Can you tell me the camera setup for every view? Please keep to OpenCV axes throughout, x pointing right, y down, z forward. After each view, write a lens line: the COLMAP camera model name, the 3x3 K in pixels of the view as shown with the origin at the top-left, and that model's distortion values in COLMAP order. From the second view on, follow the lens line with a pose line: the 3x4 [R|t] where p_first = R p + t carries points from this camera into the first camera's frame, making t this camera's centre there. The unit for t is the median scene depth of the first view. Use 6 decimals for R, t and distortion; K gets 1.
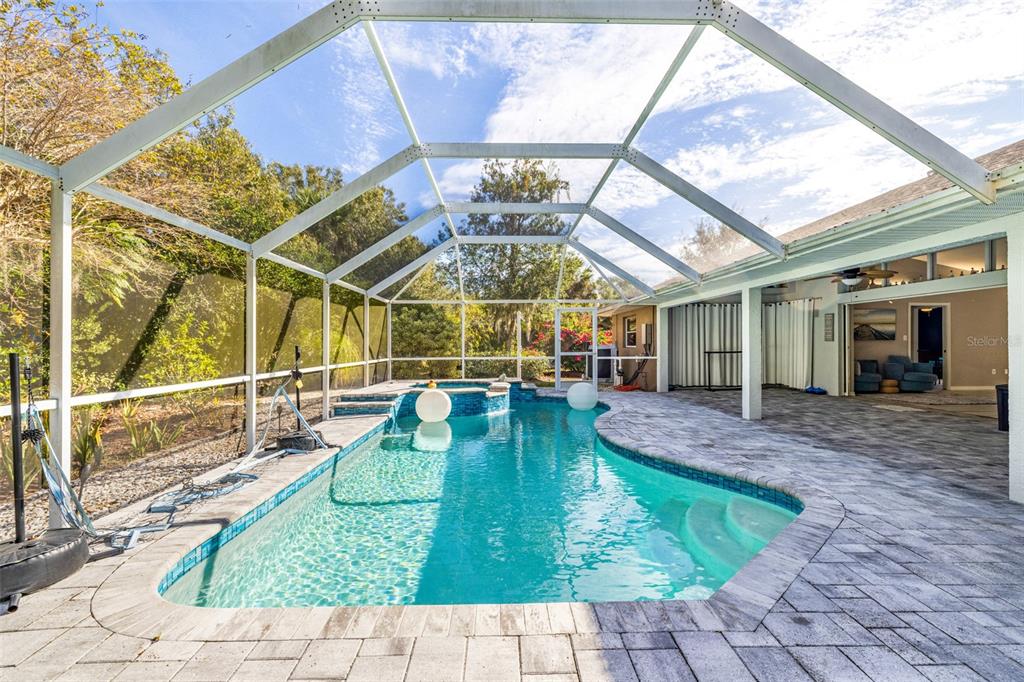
lens RADIAL K [[465.9, 0, 512.6], [0, 465.9, 341.4], [0, 0, 1]] dist [-0.000213, -0.001654]
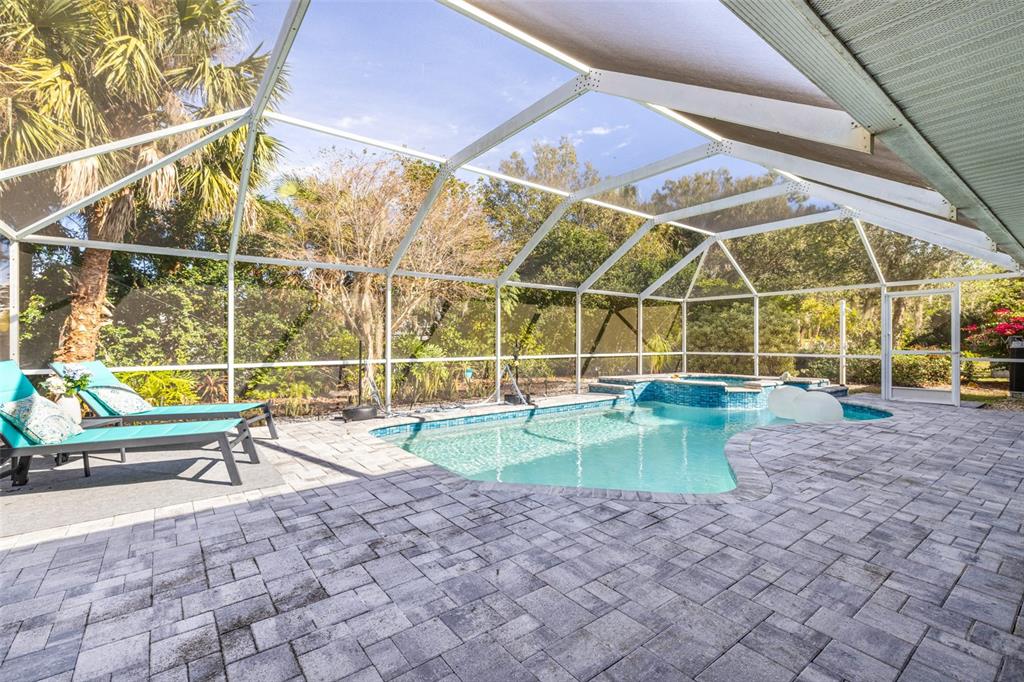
lens RADIAL K [[465.9, 0, 495.9], [0, 465.9, 341.2], [0, 0, 1]] dist [-0.000213, -0.001654]
pose [[0.564950, 0.008091, -0.825086, 1.276956], [-0.000570, 0.999956, 0.009416, 0.002636], [0.825125, -0.004849, 0.564929, 0.047810]]
